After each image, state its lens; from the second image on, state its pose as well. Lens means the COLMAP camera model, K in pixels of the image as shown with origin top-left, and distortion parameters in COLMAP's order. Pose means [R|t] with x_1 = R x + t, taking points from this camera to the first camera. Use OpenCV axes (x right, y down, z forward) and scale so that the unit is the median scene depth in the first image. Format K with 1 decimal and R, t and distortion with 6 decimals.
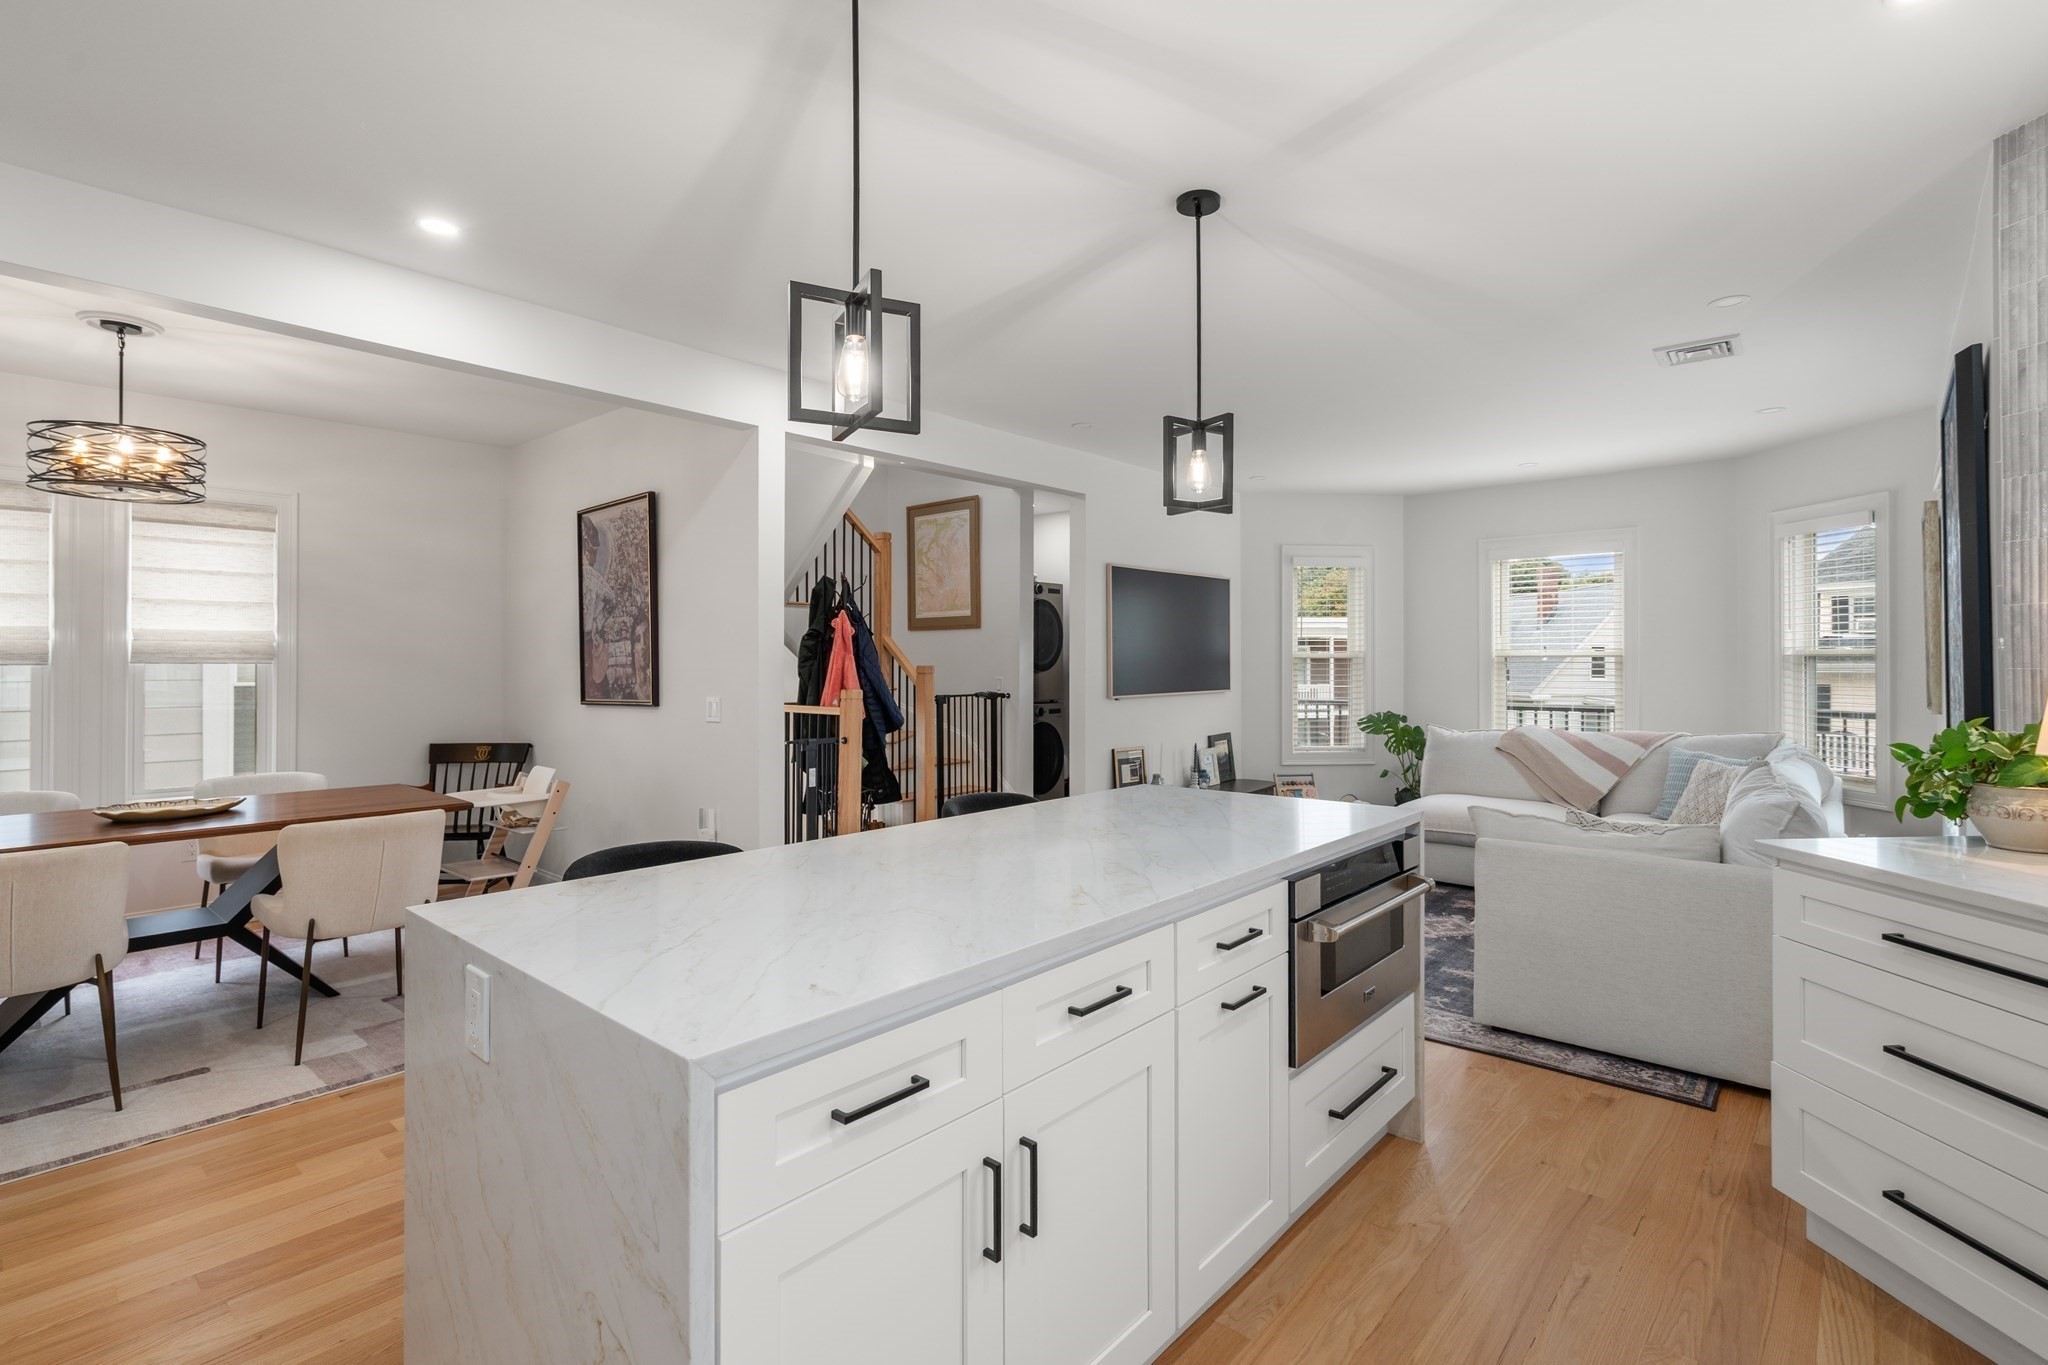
lens RADIAL K [[942.8, 0, 1031.2], [0, 942.8, 666.2], [0, 0, 1]] dist [-0.008957, 0.002055]
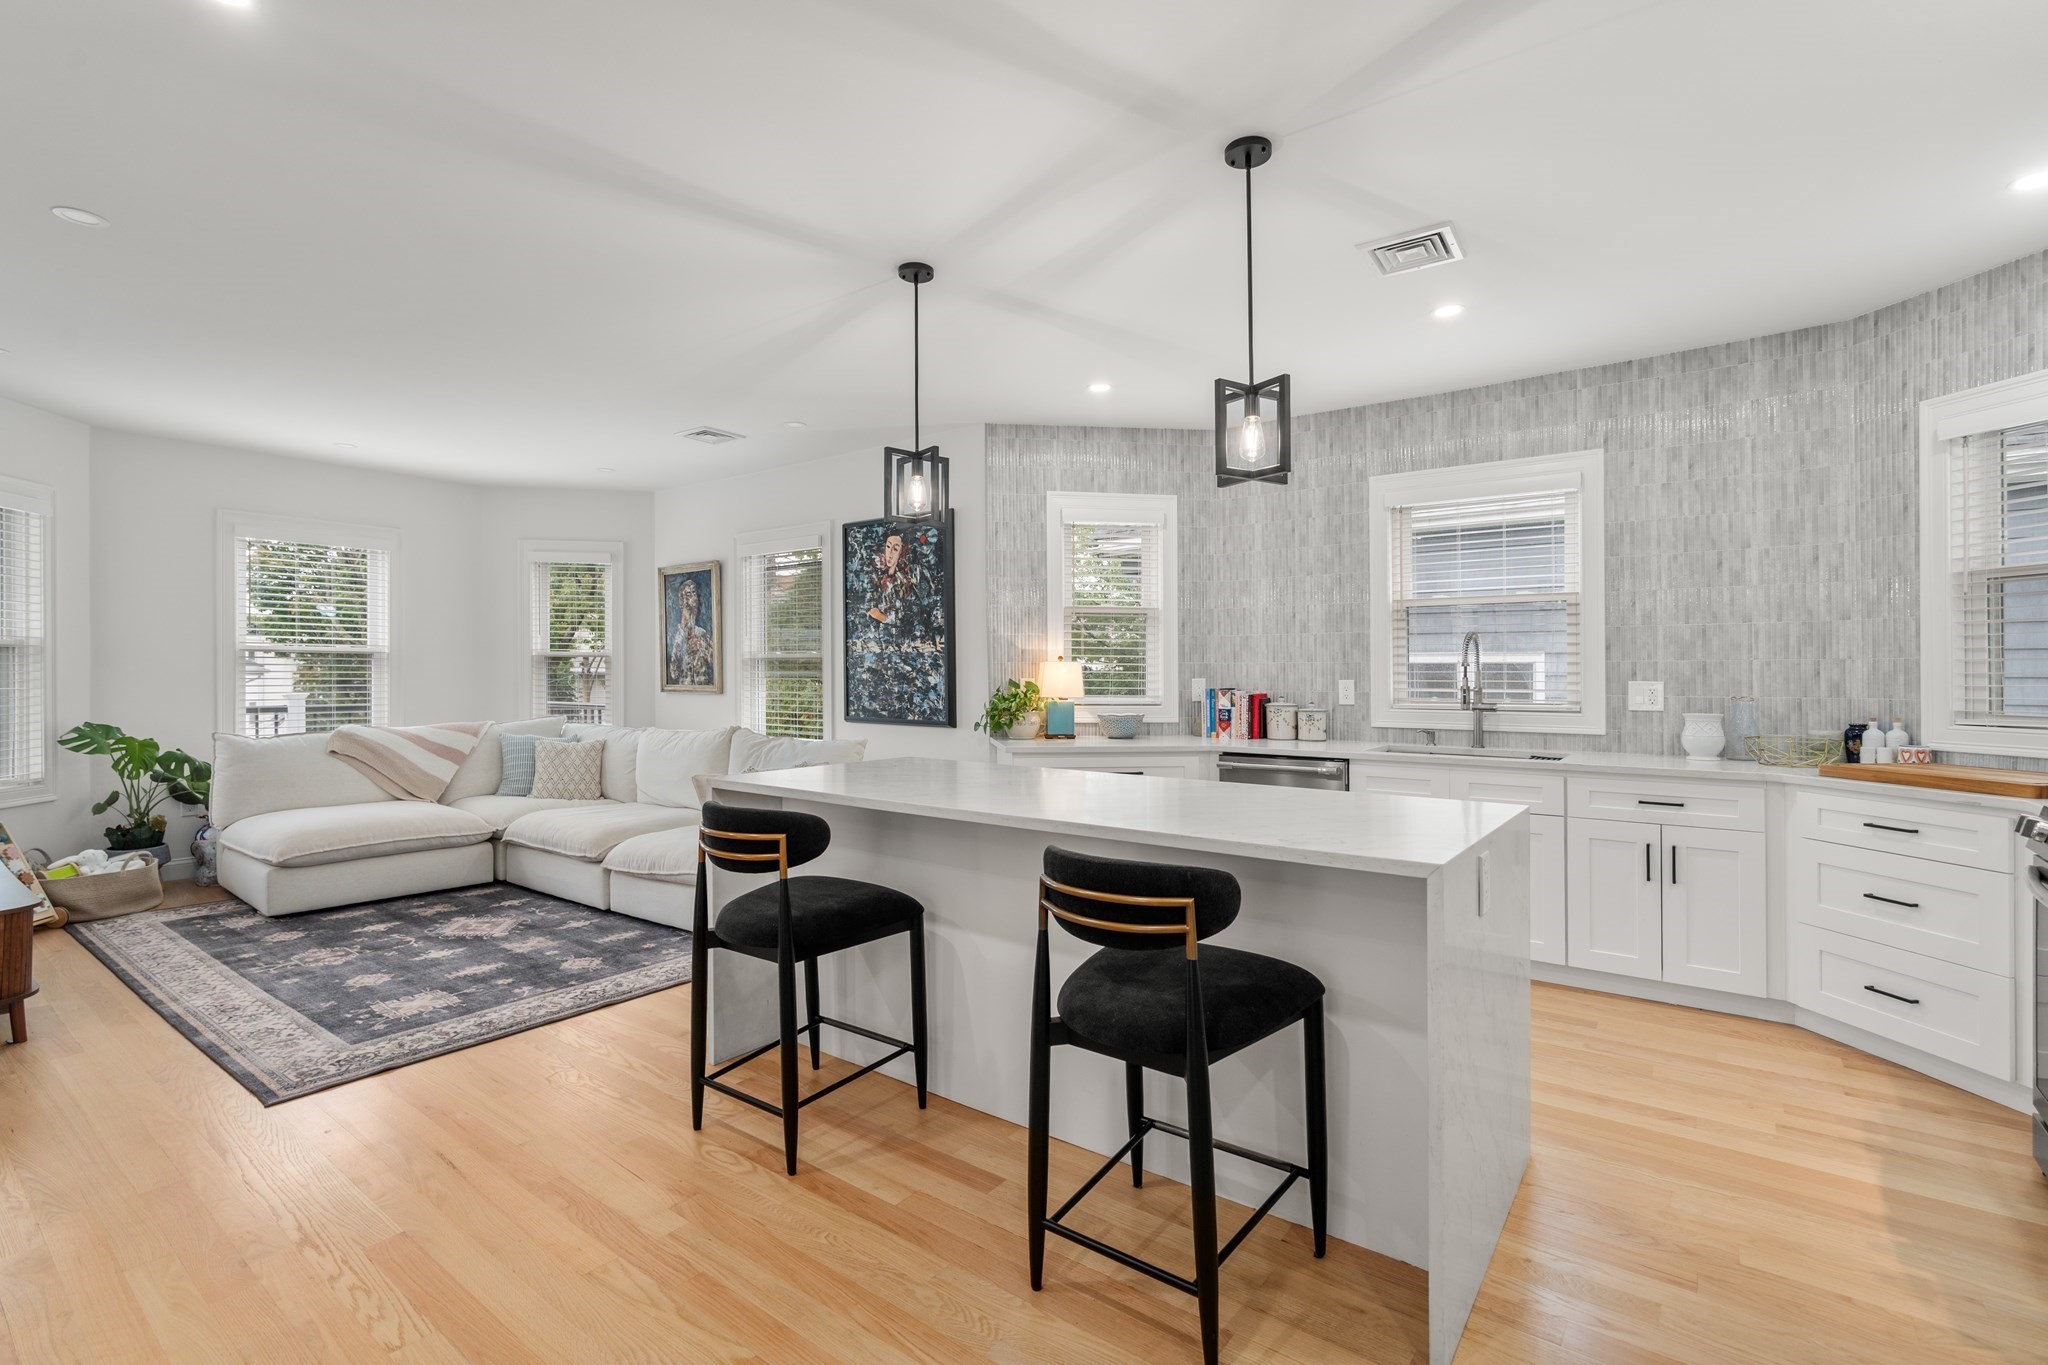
lens RADIAL K [[942.8, 0, 1004.3], [0, 942.8, 682.6], [0, 0, 1]] dist [-0.008957, 0.002055]
pose [[-0.062948, -0.008053, 0.997984, -0.508224], [-0.002920, 0.999965, 0.007884, 0.013680], [-0.998013, -0.002418, -0.062969, 0.467345]]
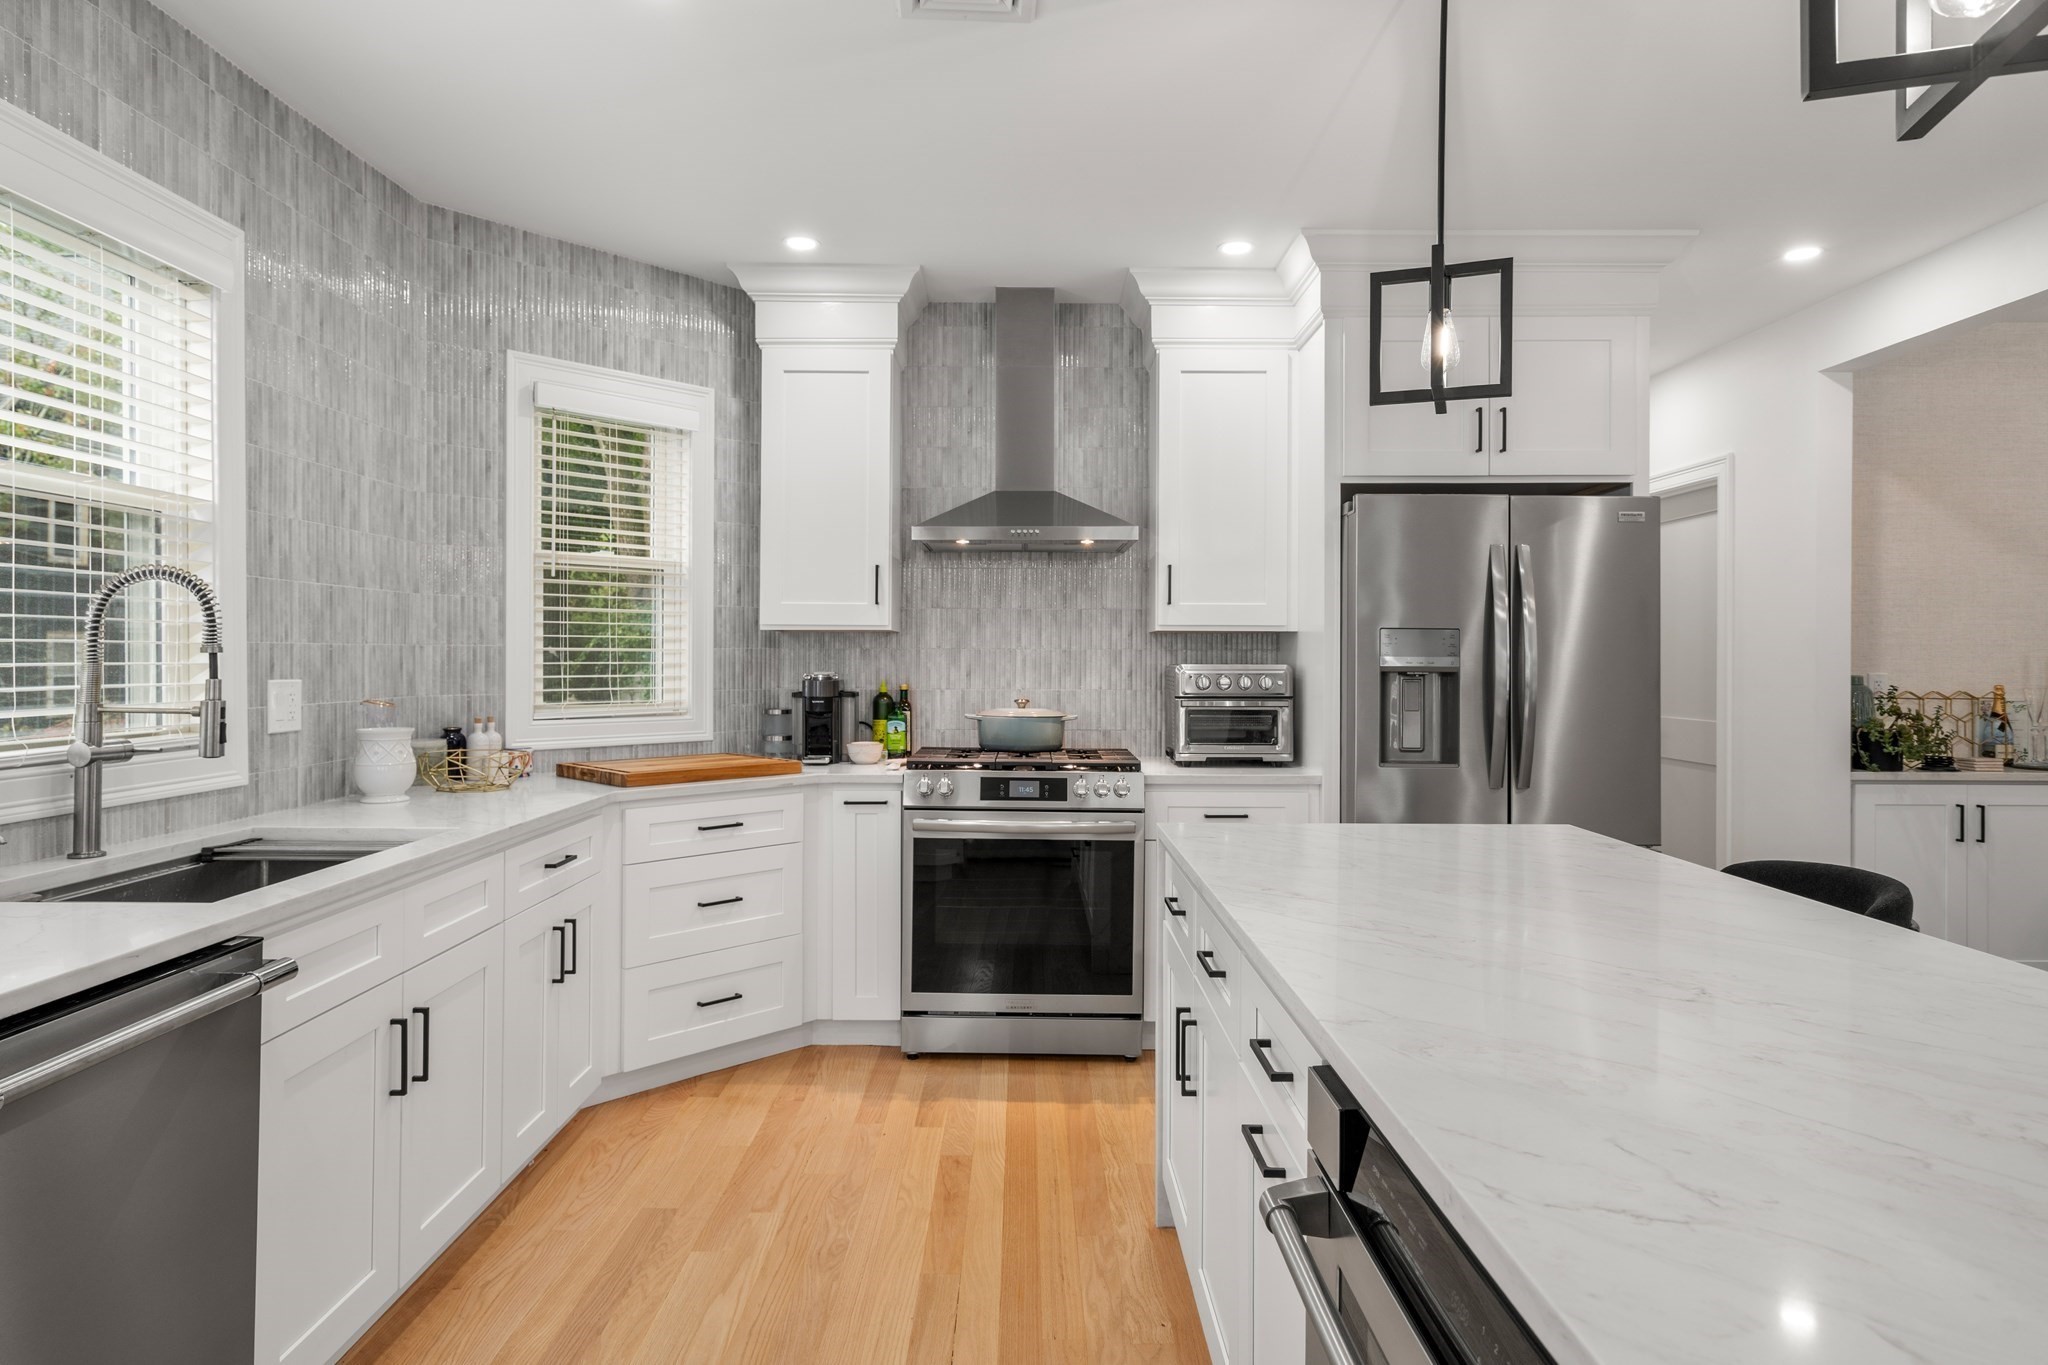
lens RADIAL K [[1171.2, 0, 1015.6], [0, 1171.2, 648.1], [0, 0, 1]] dist [0.025648, 0.000314]
pose [[-0.757787, -0.008673, -0.652444, 0.309877], [-0.003688, 0.999953, -0.009010, 0.006622], [0.652491, -0.004421, -0.757783, 0.525140]]
